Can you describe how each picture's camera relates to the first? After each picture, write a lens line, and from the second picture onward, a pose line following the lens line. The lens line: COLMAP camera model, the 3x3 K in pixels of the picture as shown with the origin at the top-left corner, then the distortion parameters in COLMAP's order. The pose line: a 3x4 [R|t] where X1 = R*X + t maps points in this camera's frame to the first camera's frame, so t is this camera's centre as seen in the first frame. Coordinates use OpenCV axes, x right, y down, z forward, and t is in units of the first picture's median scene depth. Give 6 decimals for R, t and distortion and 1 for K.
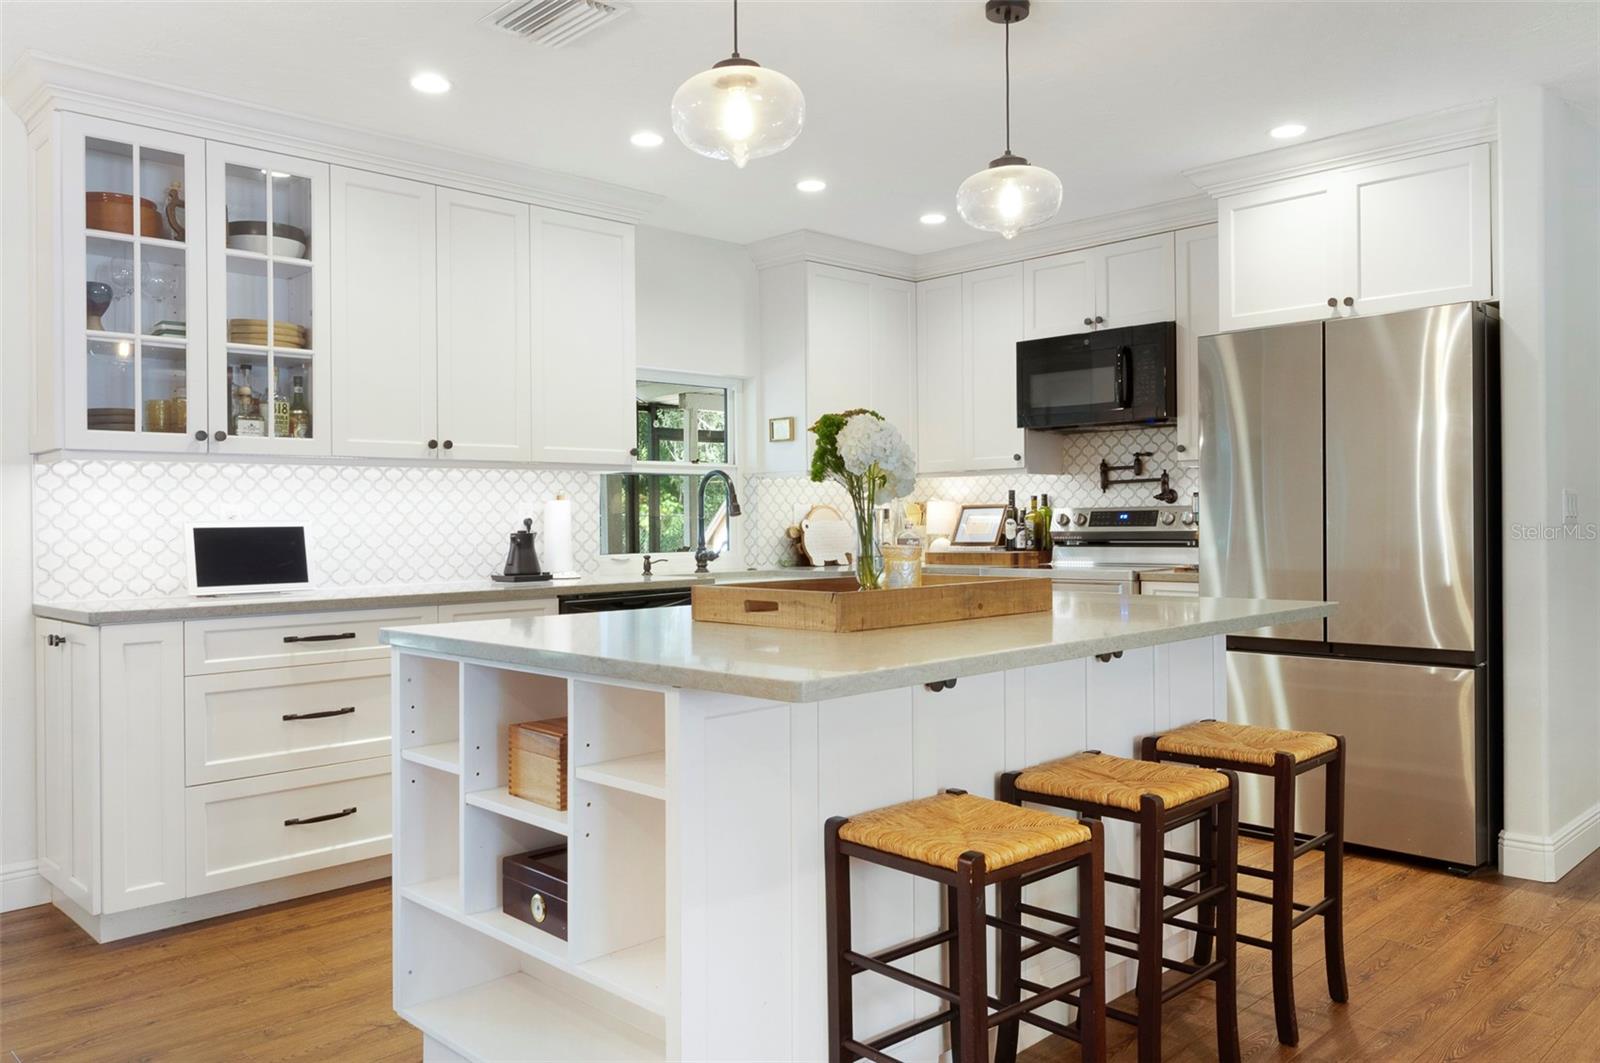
lens RADIAL K [[1204.3, 0, 796.6], [0, 1204.3, 520.8], [0, 0, 1]] dist [0.004041, 0.004132]
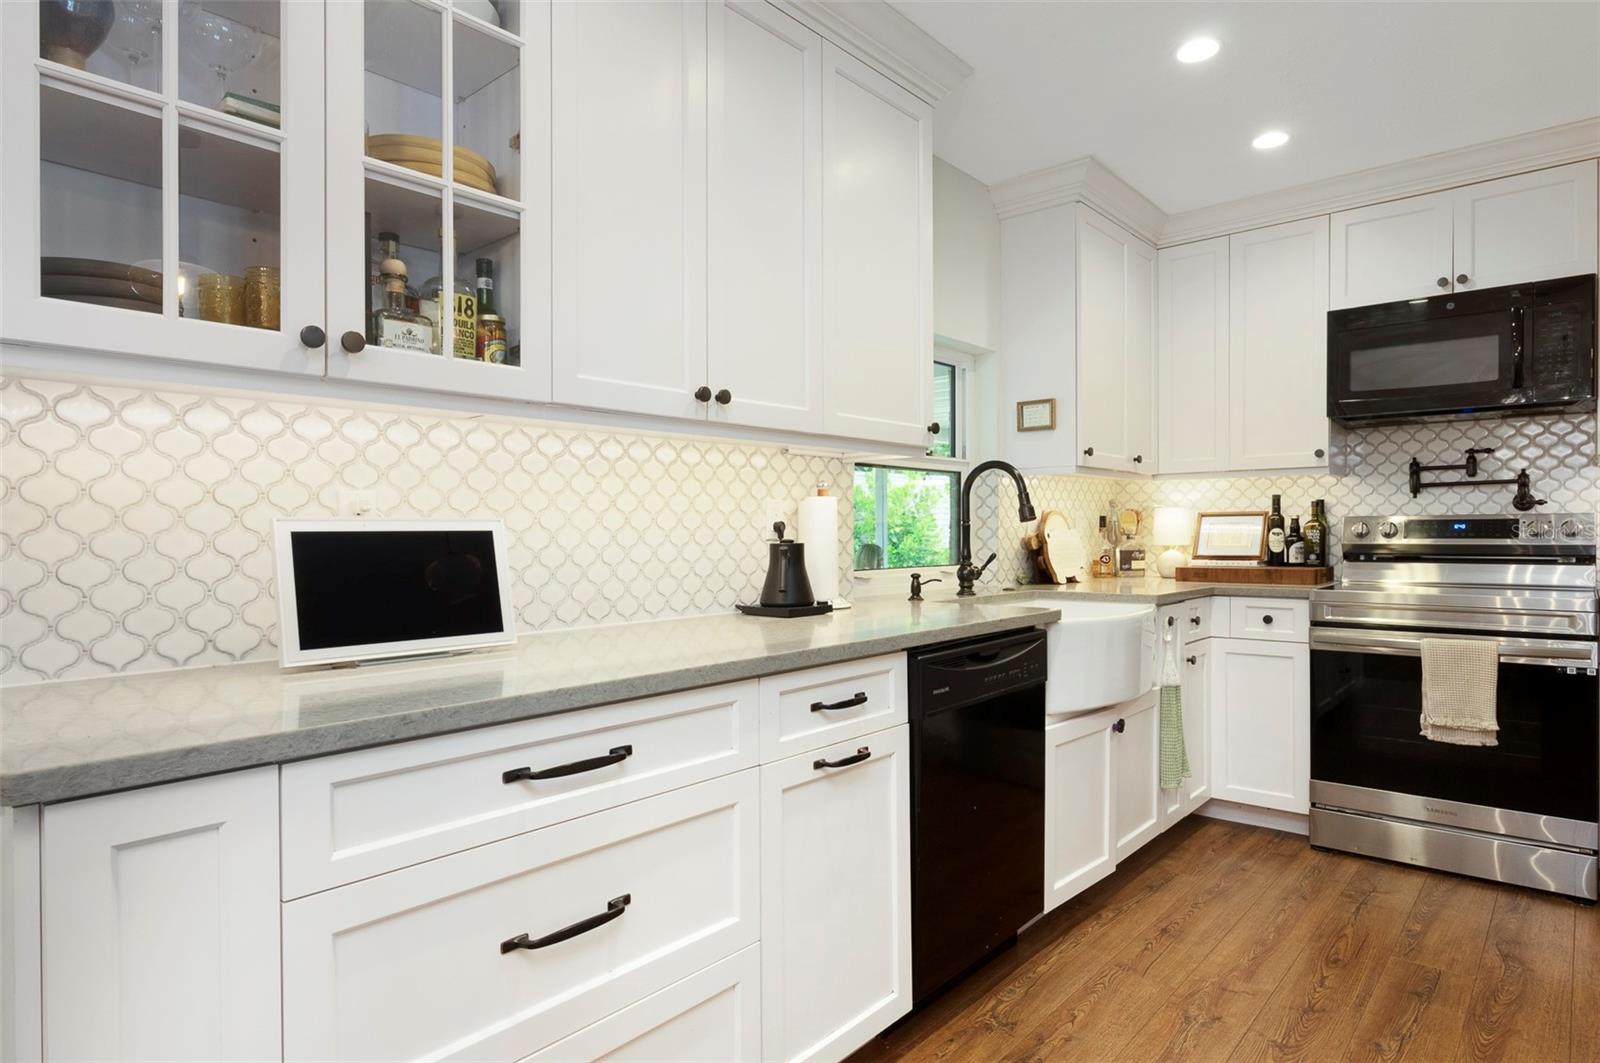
lens RADIAL K [[903.1, 0, 799.7], [0, 903.1, 536.9], [0, 0, 1]] dist [-0.001117, -0.000710]
pose [[0.997339, 0.007301, 0.072536, -0.256332], [-0.007864, 0.999941, 0.007475, 0.002864], [-0.072477, -0.008026, 0.997338, 0.493872]]
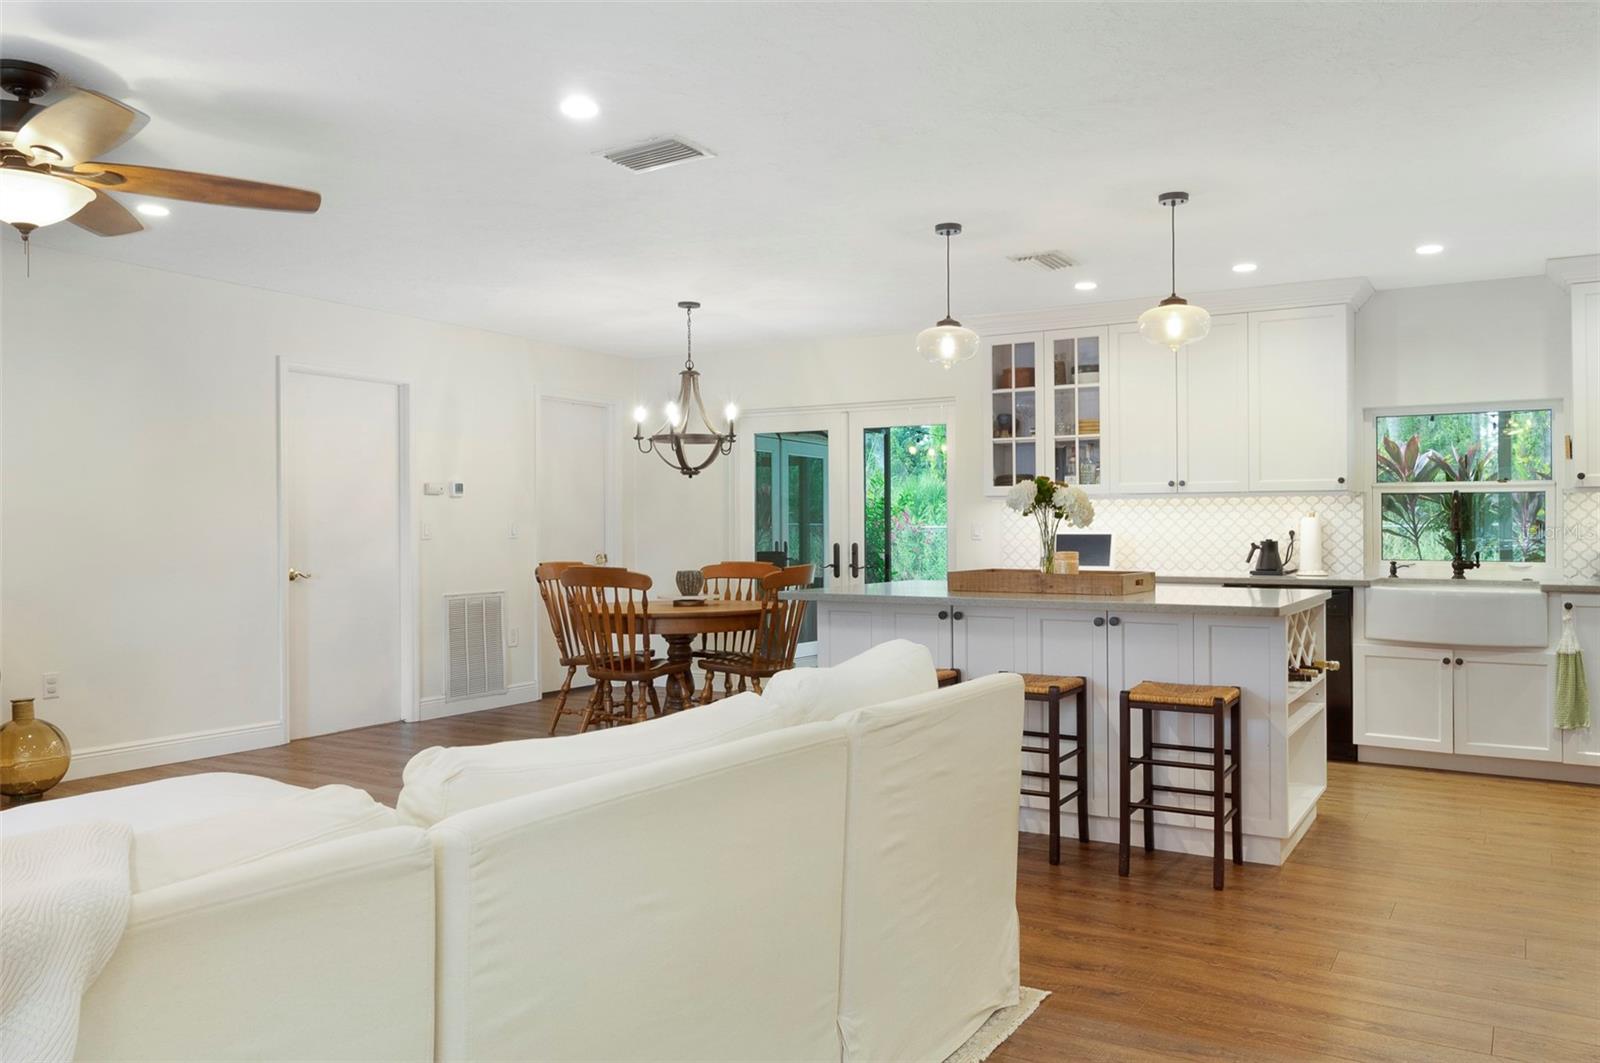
lens RADIAL K [[1216.5, 0, 800.0], [0, 1216.5, 531.5], [0, 0, 1]] dist [0.003925, 0.001475]
pose [[0.247068, 0.016605, -0.968856, 1.011427], [-0.000430, 0.999855, 0.017026, -0.024740], [0.968998, -0.003790, 0.247039, 0.116913]]
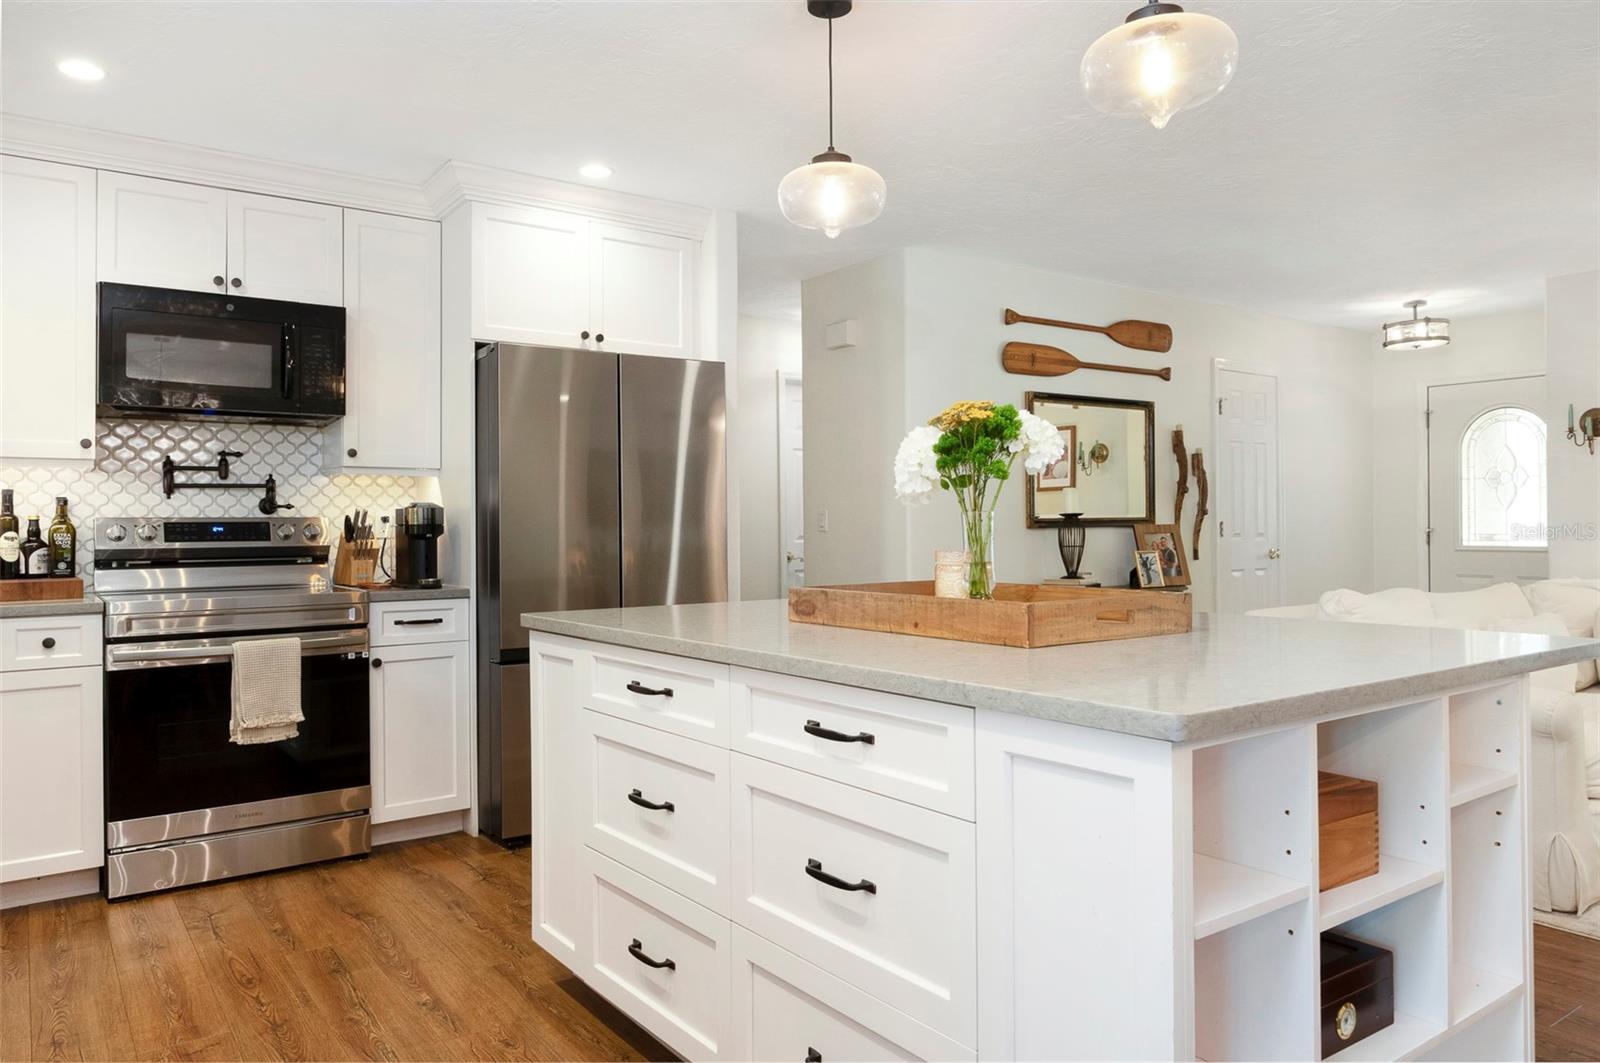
lens RADIAL K [[1090.3, 0, 800.1], [0, 1090.3, 522.3], [0, 0, 1]] dist [0.002398, 0.000832]
pose [[0.150286, 0.015809, 0.988516, -0.457006], [0.003788, 0.999856, -0.016567, 0.006252], [-0.988635, 0.006234, 0.150204, 0.592119]]
